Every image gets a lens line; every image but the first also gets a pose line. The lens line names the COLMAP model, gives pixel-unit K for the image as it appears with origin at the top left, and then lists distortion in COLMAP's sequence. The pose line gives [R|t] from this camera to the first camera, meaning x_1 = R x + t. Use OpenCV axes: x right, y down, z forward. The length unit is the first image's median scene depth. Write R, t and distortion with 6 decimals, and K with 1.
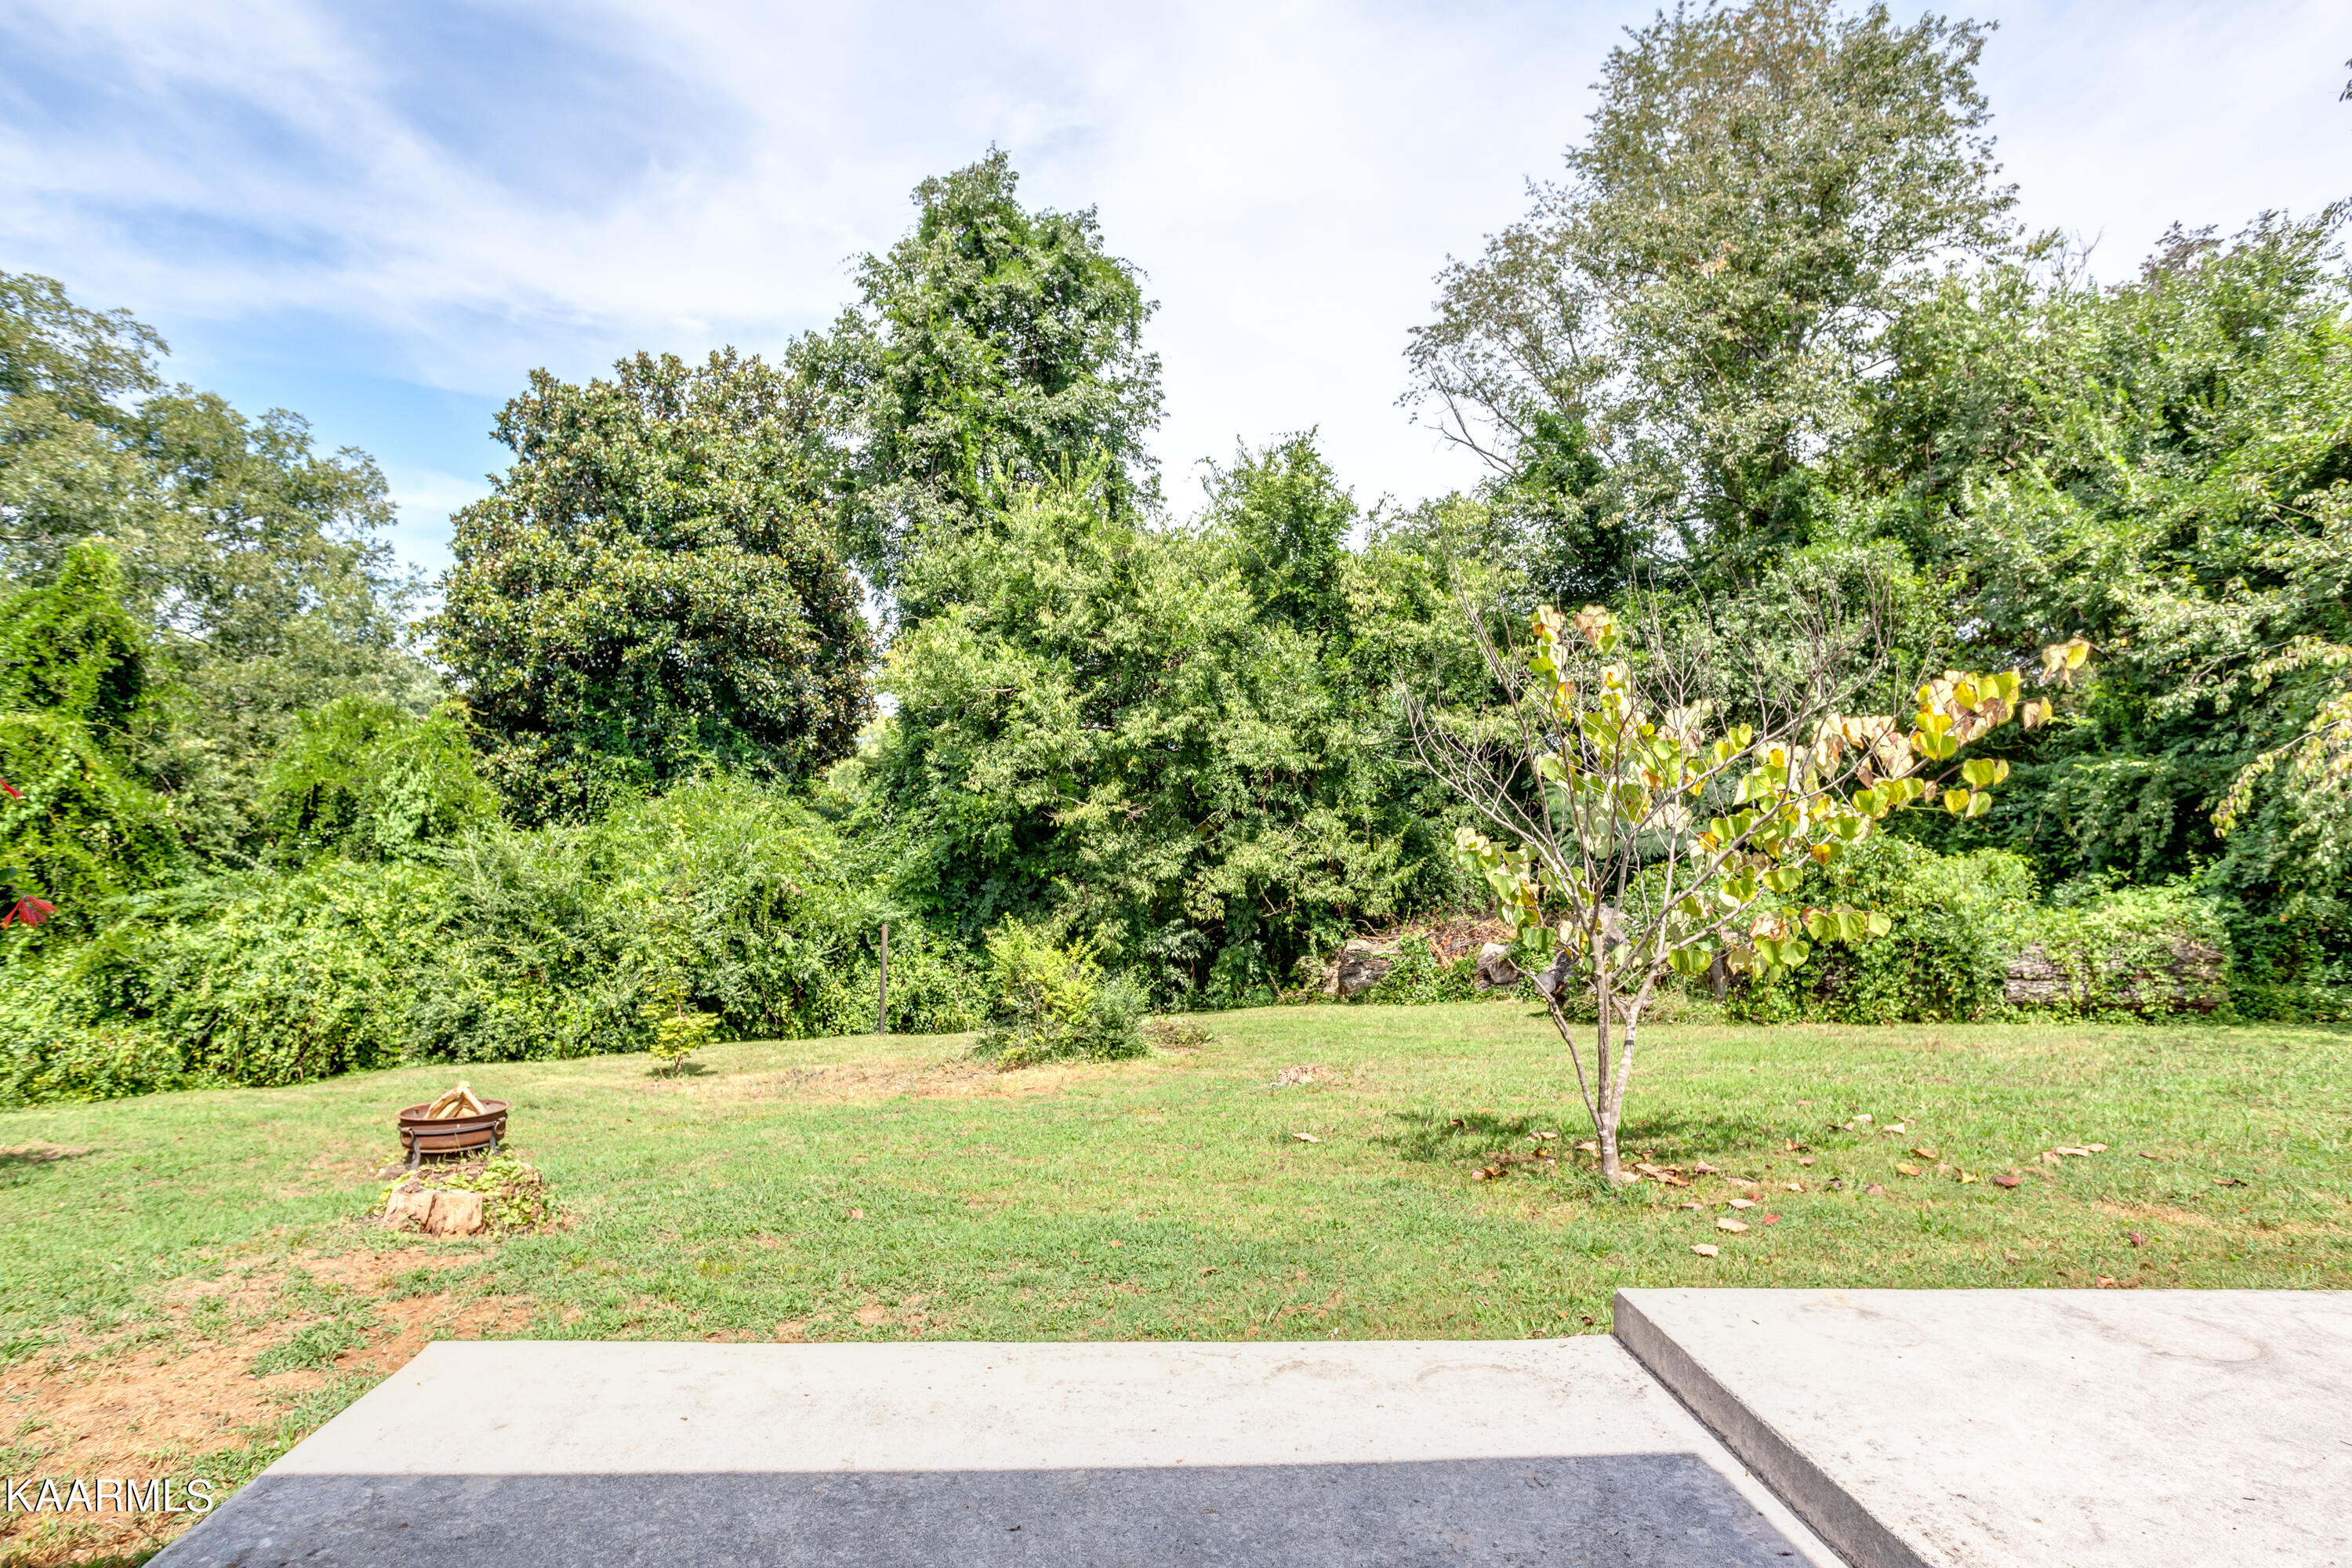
lens RADIAL K [[1340.0, 0, 1138.1], [0, 1340.0, 774.7], [0, 0, 1]] dist [0.001761, 0.007876]
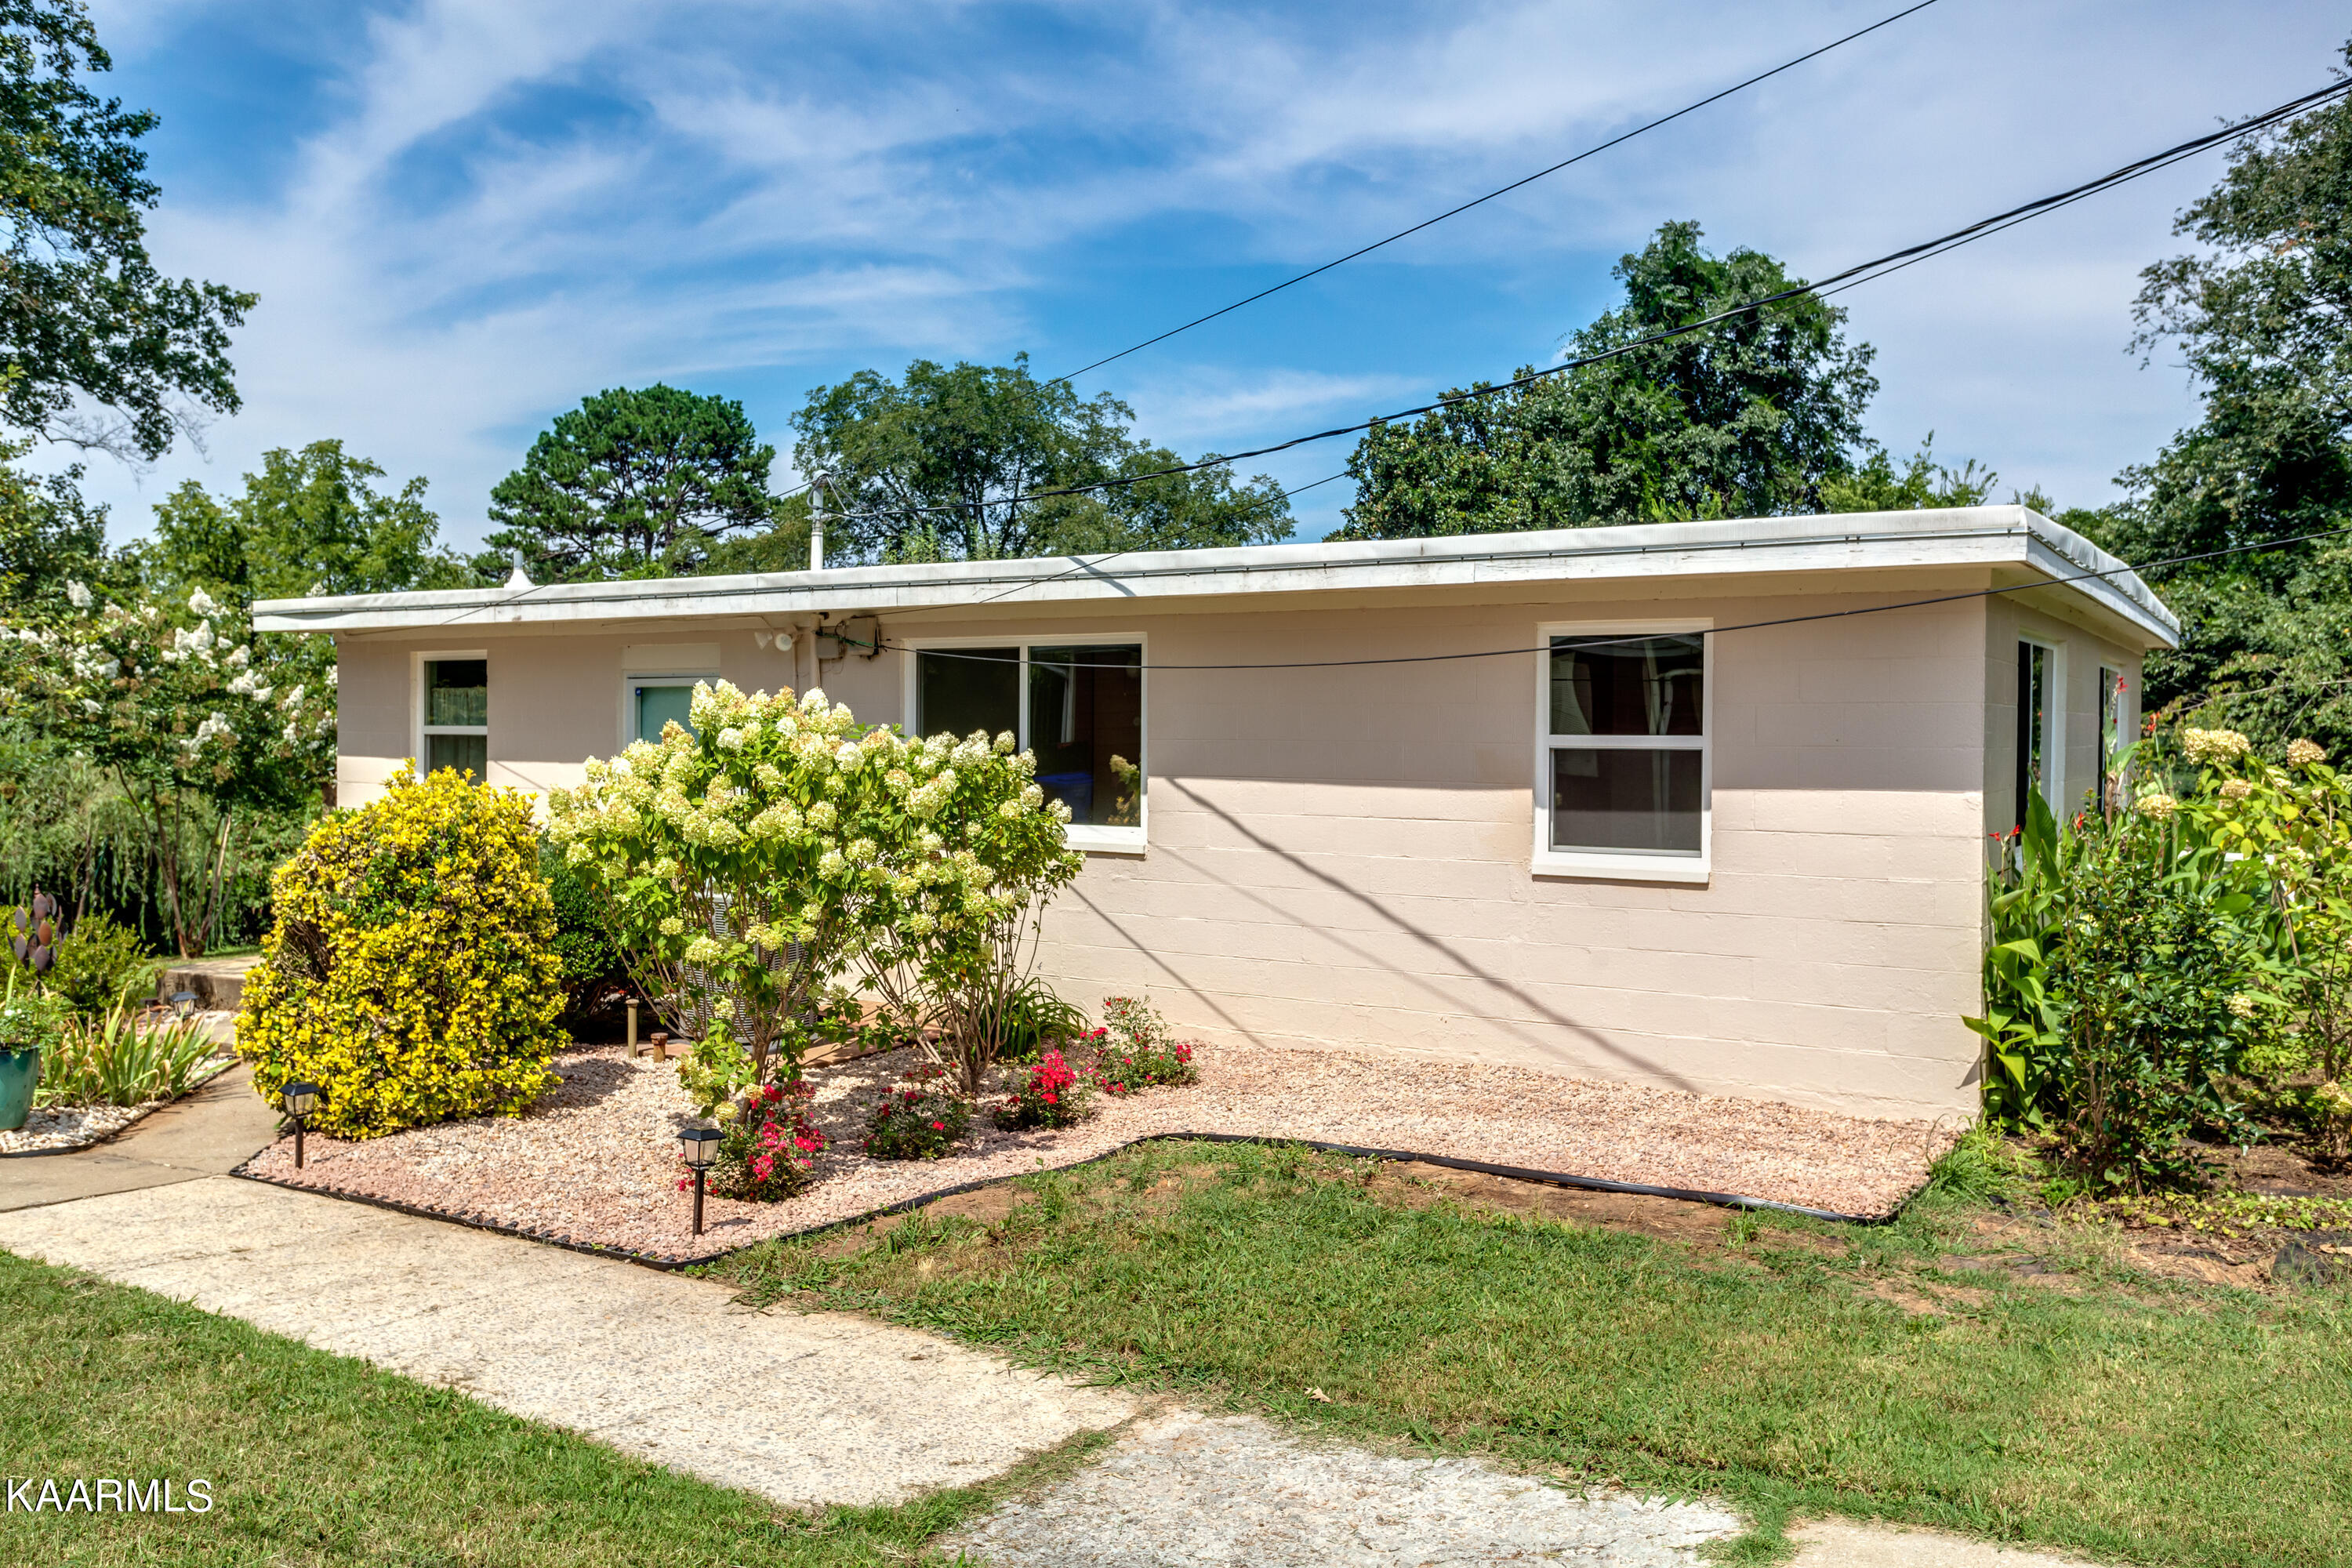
lens RADIAL K [[1817.2, 0, 1145.6], [0, 1817.2, 794.9], [0, 0, 1]] dist [-0.007957, 0.028962]
pose [[0.807433, -0.013964, -0.589794, 0.396810], [0.039975, 0.998717, 0.031082, -0.019487], [0.588603, -0.048674, 0.806956, -0.533974]]
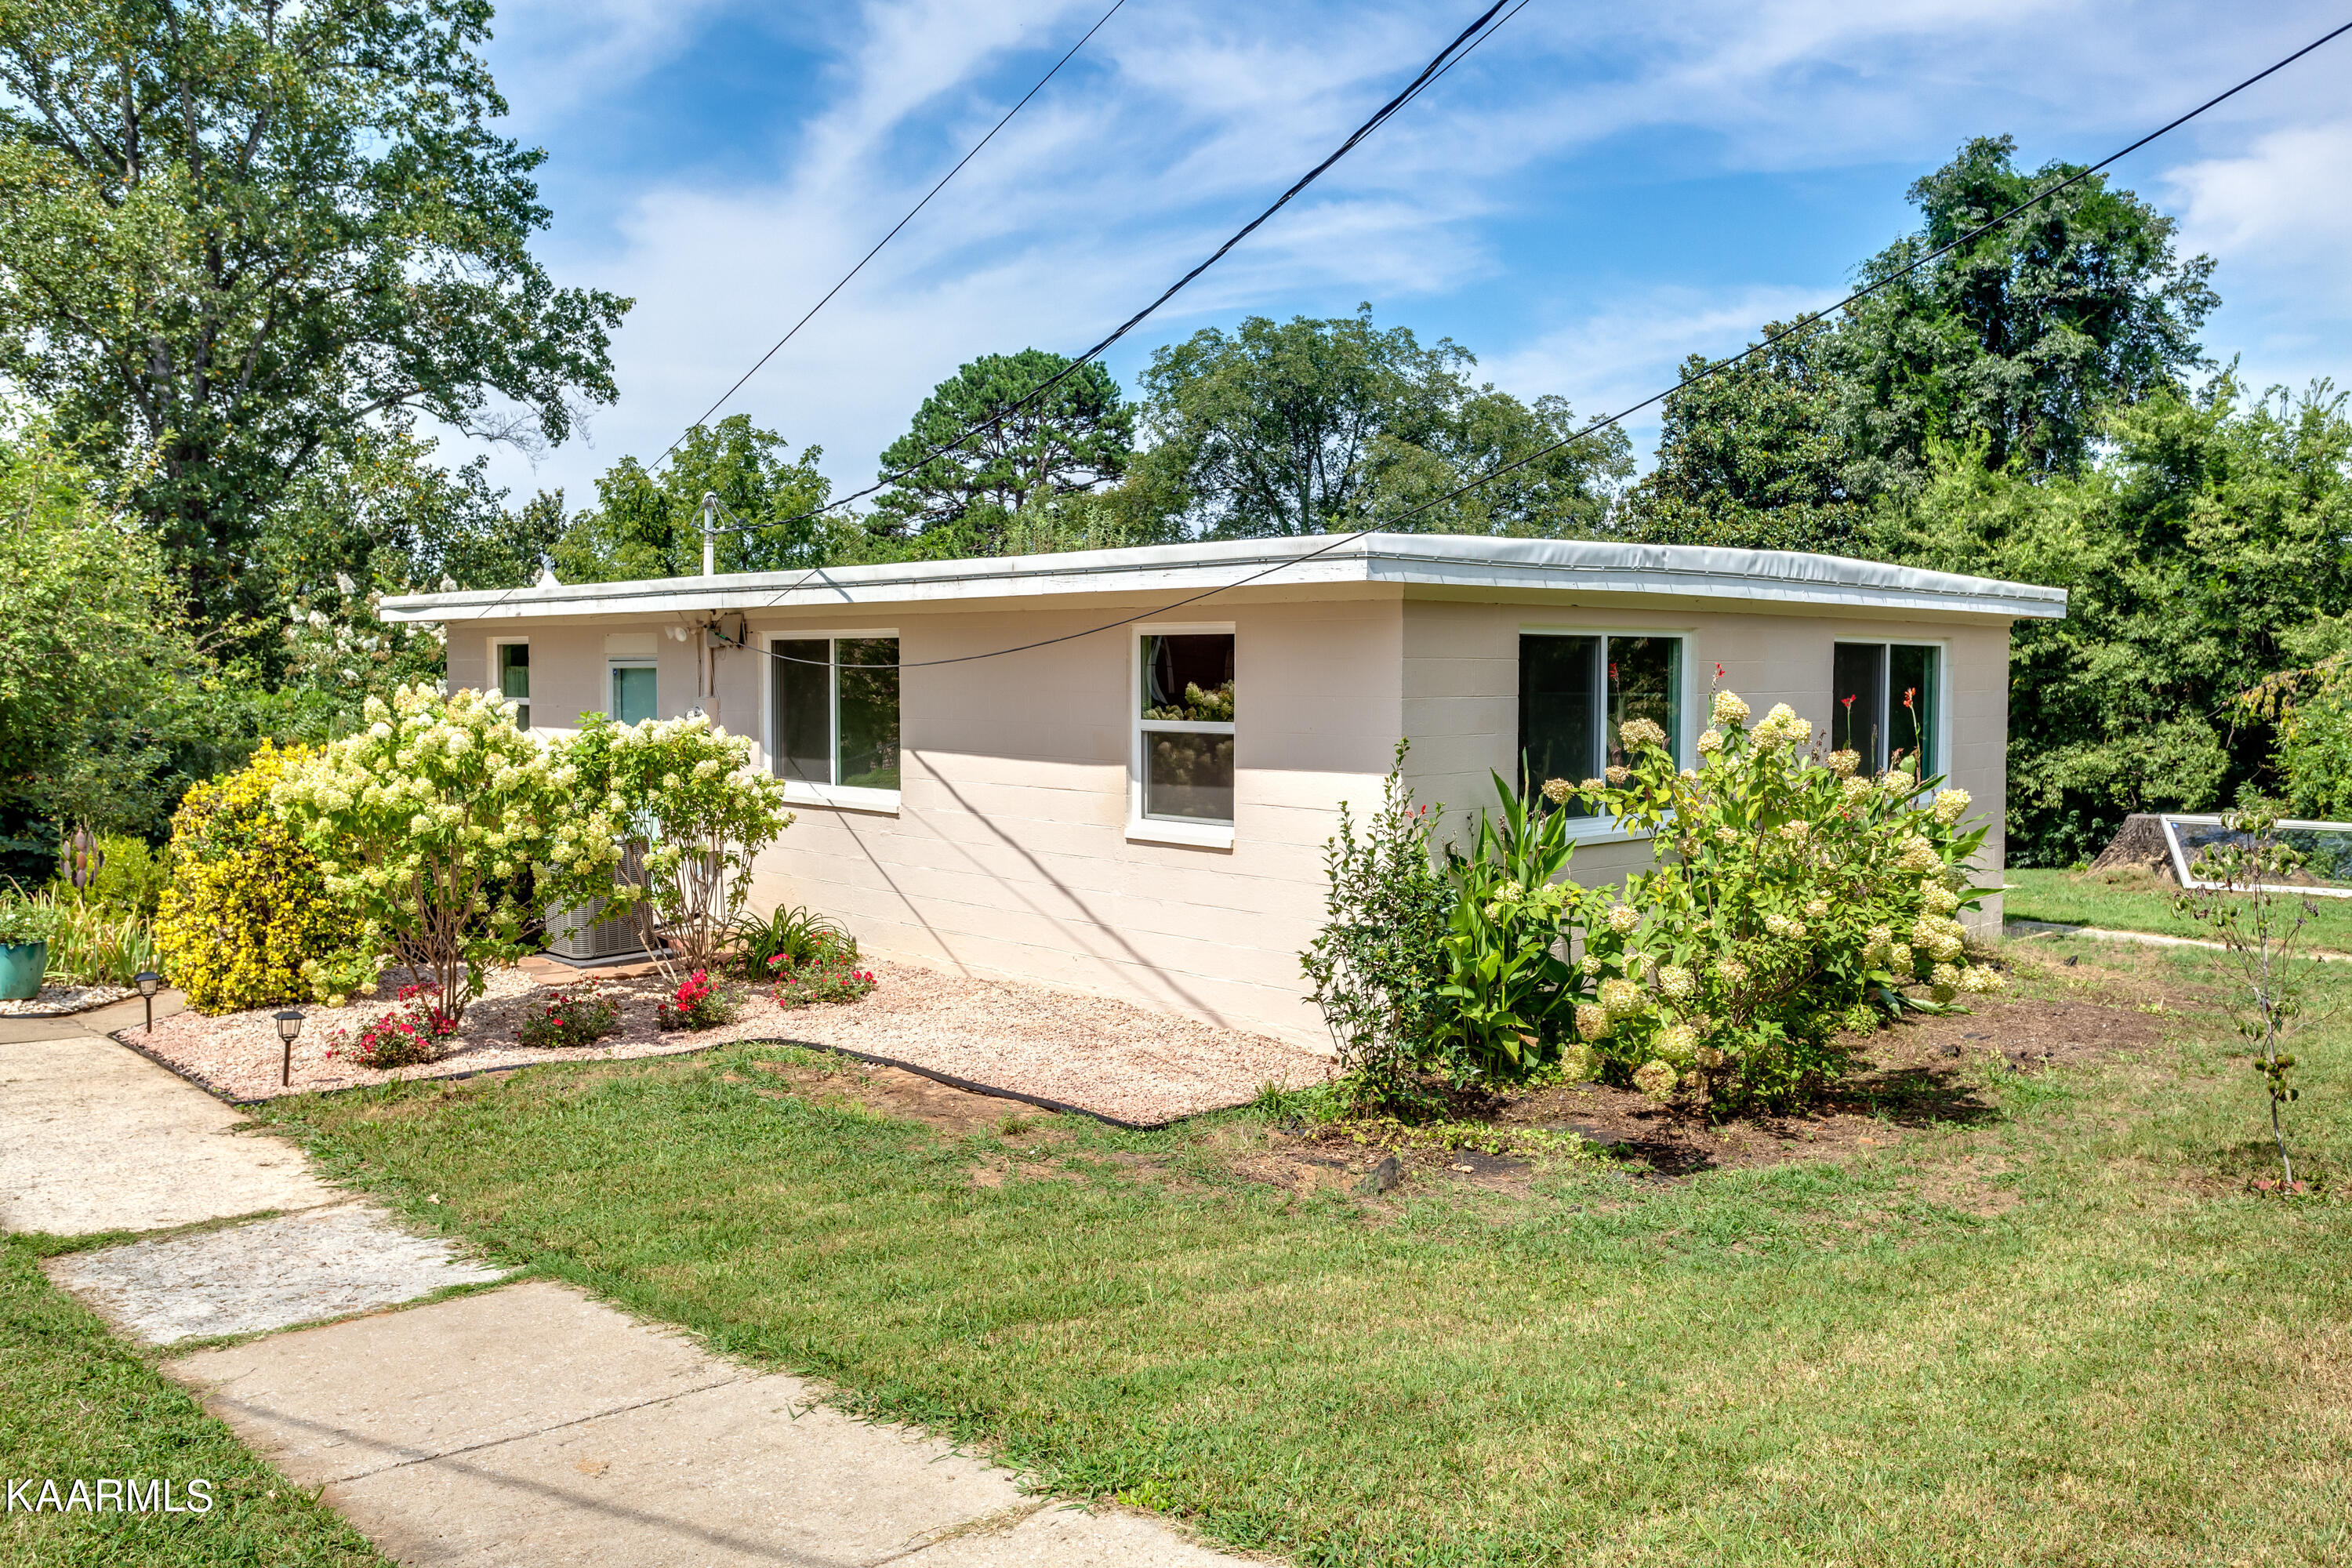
lens RADIAL K [[1817.2, 0, 1146.8], [0, 1817.2, 762.2], [0, 0, 1]] dist [-0.007957, 0.028962]
pose [[0.638931, 0.001341, -0.769263, 0.543494], [0.042487, 0.998411, 0.037028, -0.022077], [0.768090, -0.056342, 0.637859, -0.477907]]
